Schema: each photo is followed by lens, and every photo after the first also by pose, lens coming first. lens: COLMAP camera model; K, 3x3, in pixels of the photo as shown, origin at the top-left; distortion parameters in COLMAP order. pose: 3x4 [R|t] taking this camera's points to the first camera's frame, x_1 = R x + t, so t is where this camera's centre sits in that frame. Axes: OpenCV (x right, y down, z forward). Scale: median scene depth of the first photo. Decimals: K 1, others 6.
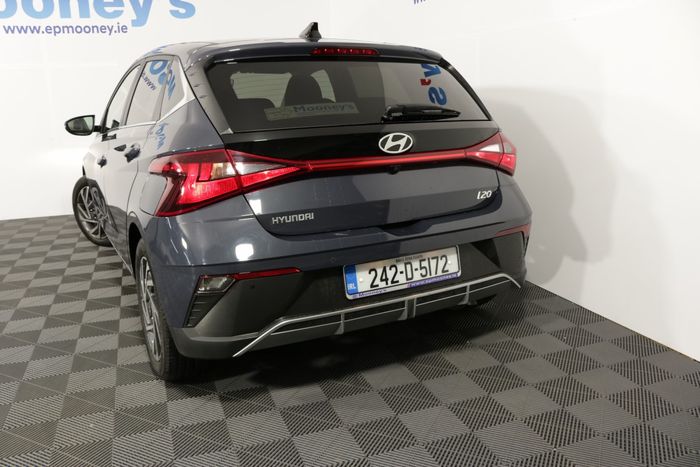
lens RADIAL K [[584.6, 0, 350.0], [0, 584.6, 233.5], [0, 0, 1]] dist [-0.126629, 0.009479]
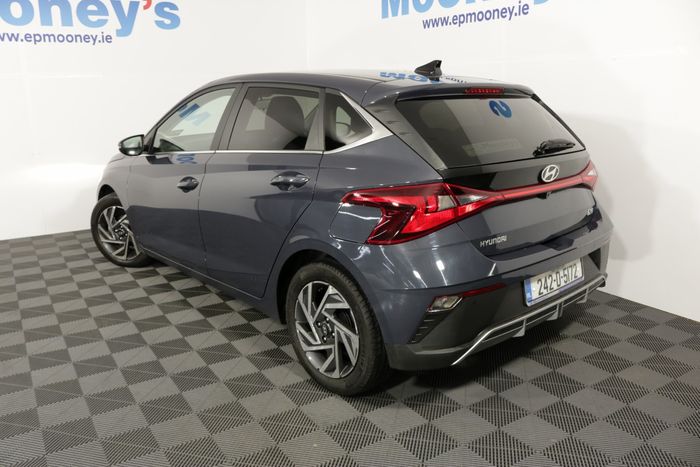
lens RADIAL K [[584.6, 0, 350.0], [0, 584.6, 233.5], [0, 0, 1]] dist [-0.126629, 0.009479]
pose [[0.975182, -0.042326, 0.217321, -0.467332], [0.041613, 0.999103, 0.007856, -0.046229], [-0.217458, 0.001382, 0.976069, -0.051045]]
